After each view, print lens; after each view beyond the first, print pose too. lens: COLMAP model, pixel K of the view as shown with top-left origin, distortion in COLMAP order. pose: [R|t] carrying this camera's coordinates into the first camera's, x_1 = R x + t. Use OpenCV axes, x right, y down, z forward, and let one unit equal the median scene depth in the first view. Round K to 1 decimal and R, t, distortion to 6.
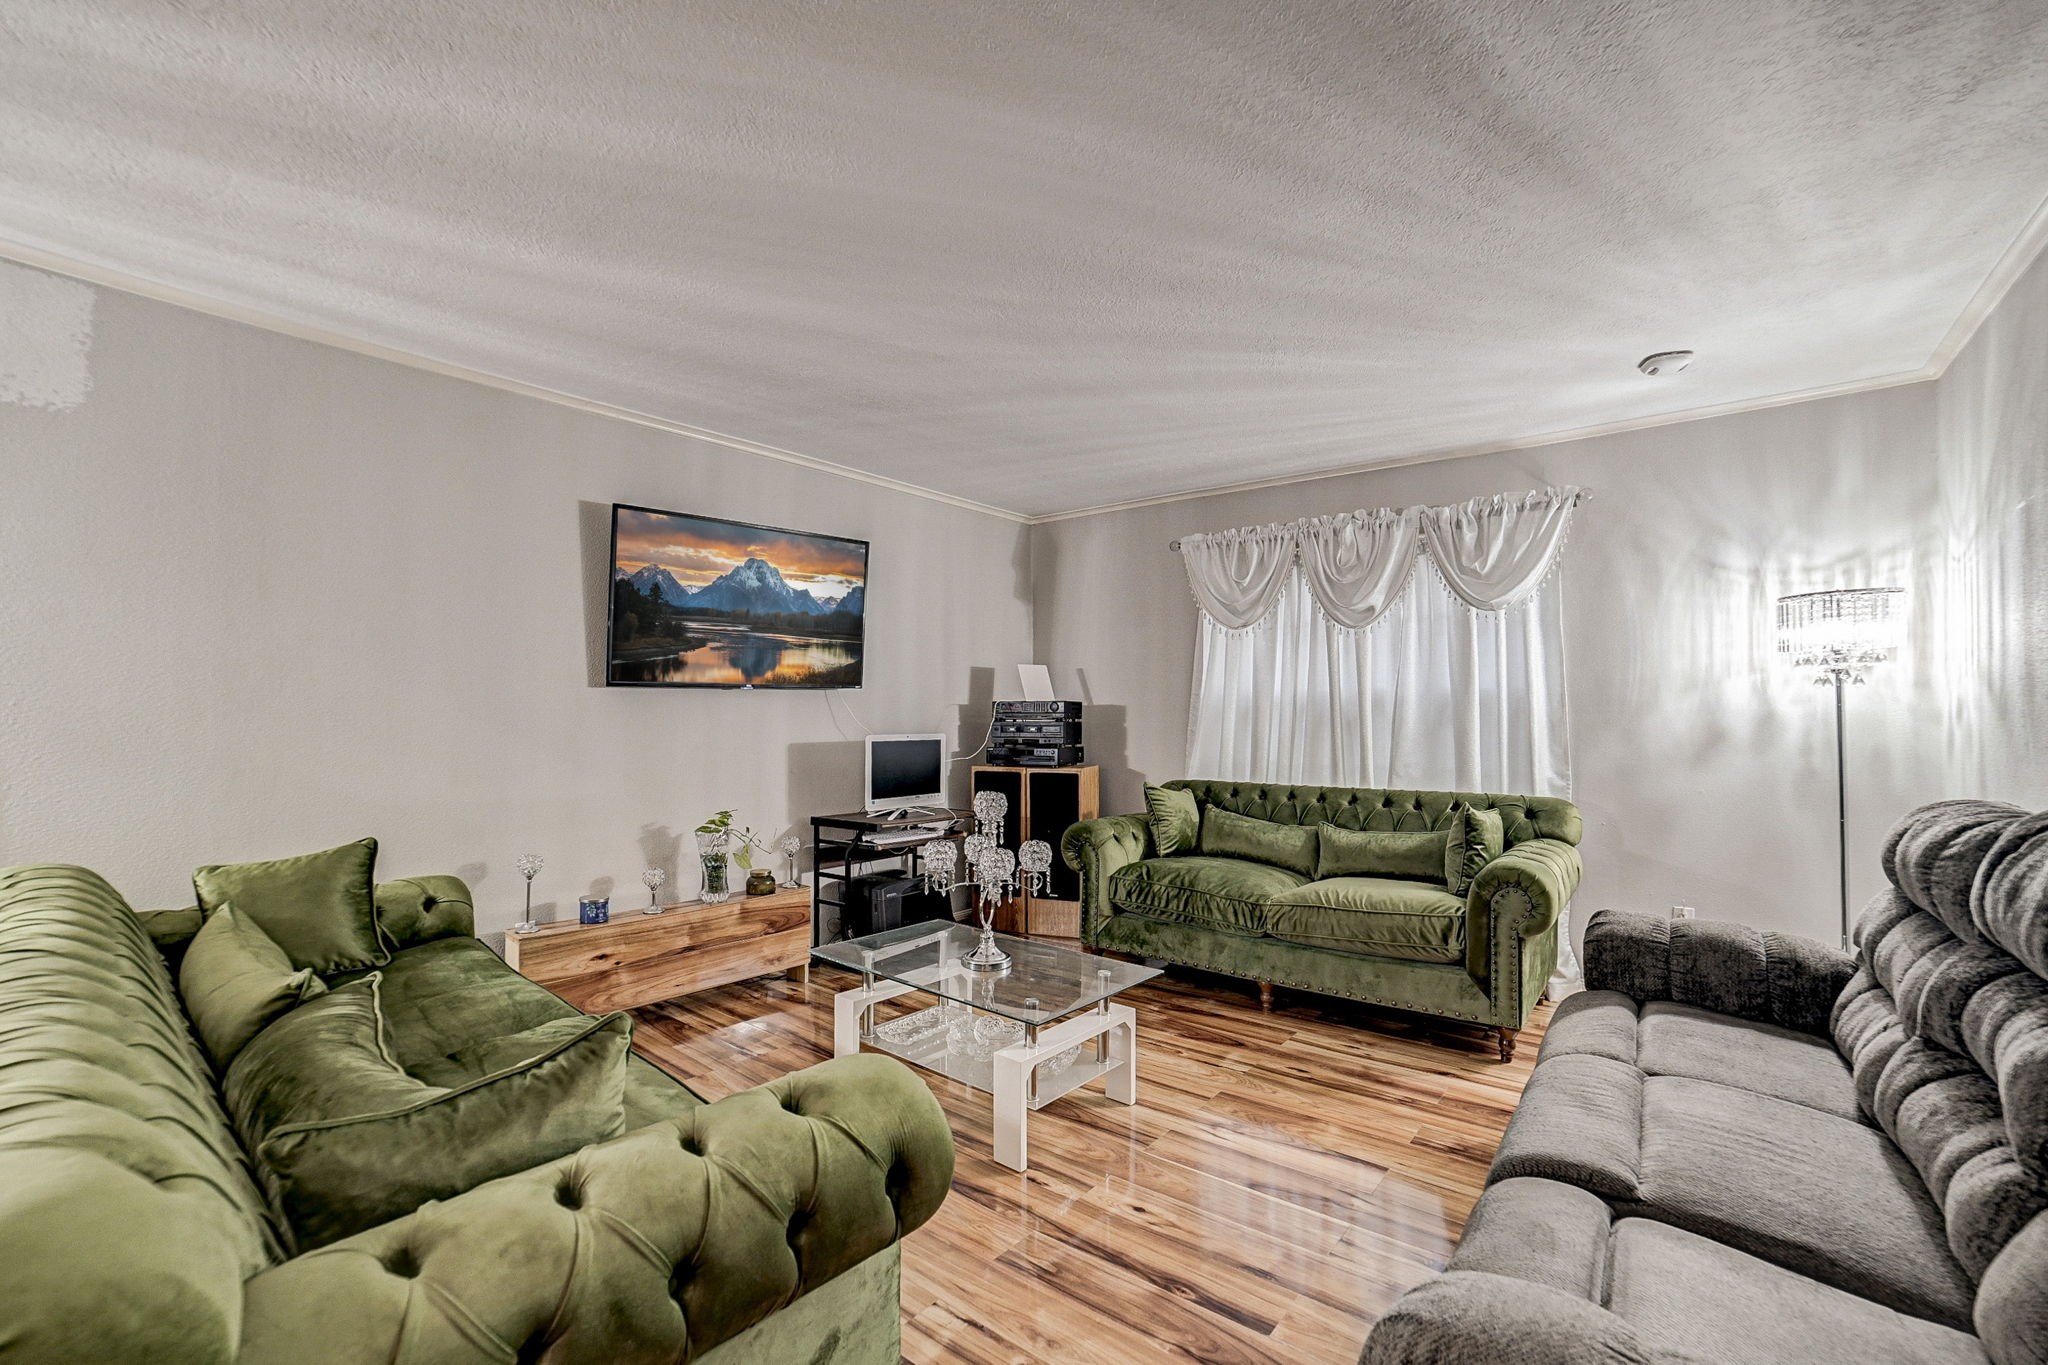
lens RADIAL K [[867.5, 0, 1005.9], [0, 867.5, 675.1], [0, 0, 1]] dist [-0.063884, 0.013923]
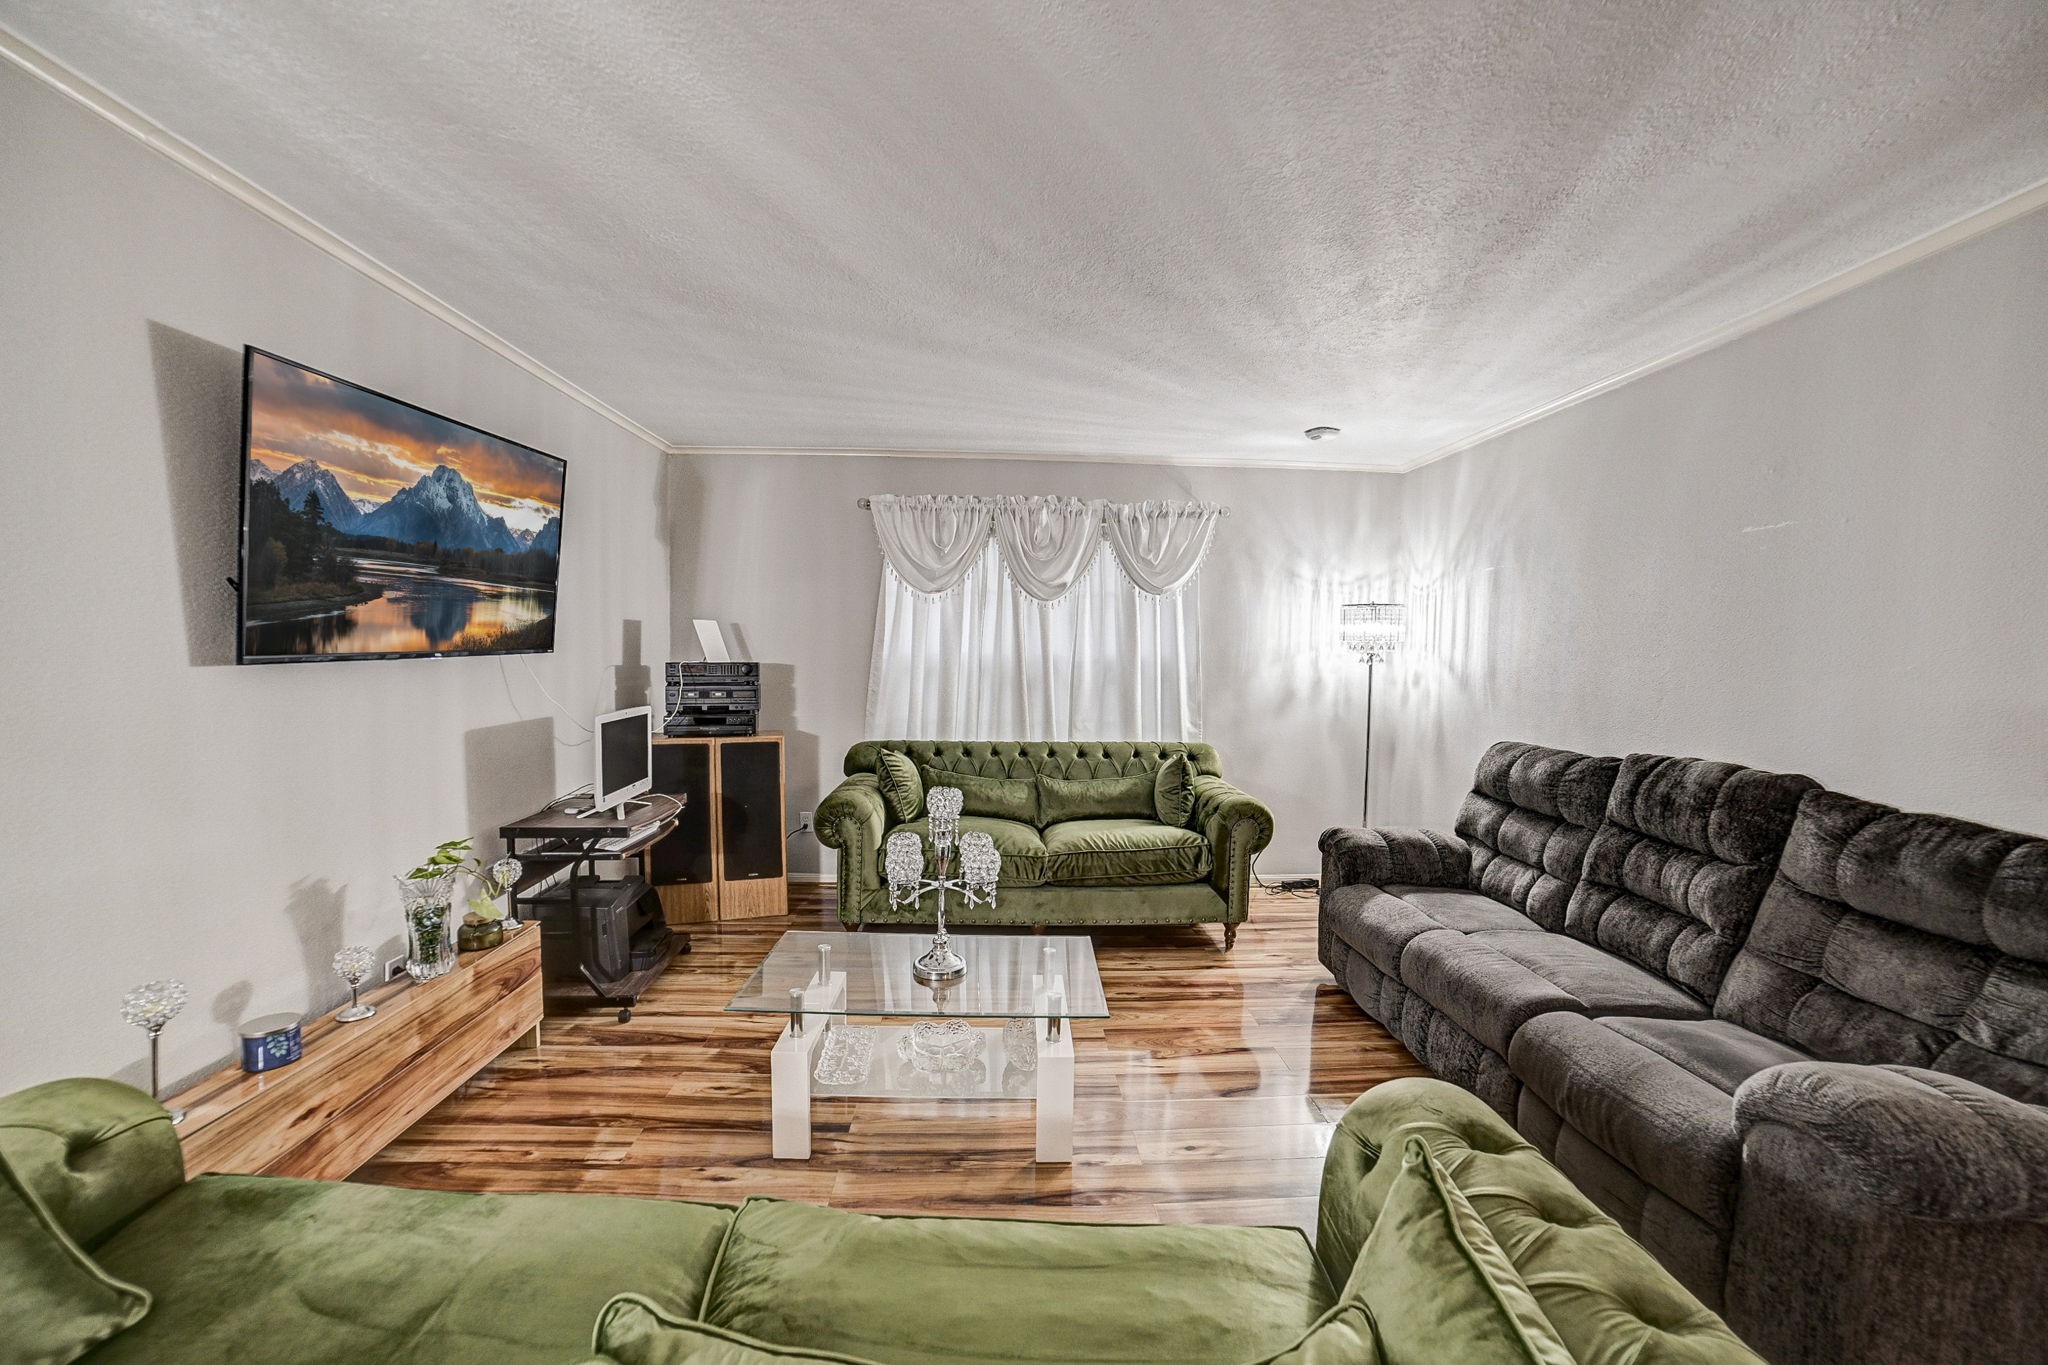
lens RADIAL K [[834.1, 0, 1024.2], [0, 834.1, 692.3], [0, 0, 1]] dist [-0.099953, 0.041546]
pose [[0.740764, -0.029331, 0.671125, -0.403474], [-0.039301, 0.995443, 0.086883, -0.033362], [-0.670615, -0.090736, 0.736236, 0.235491]]
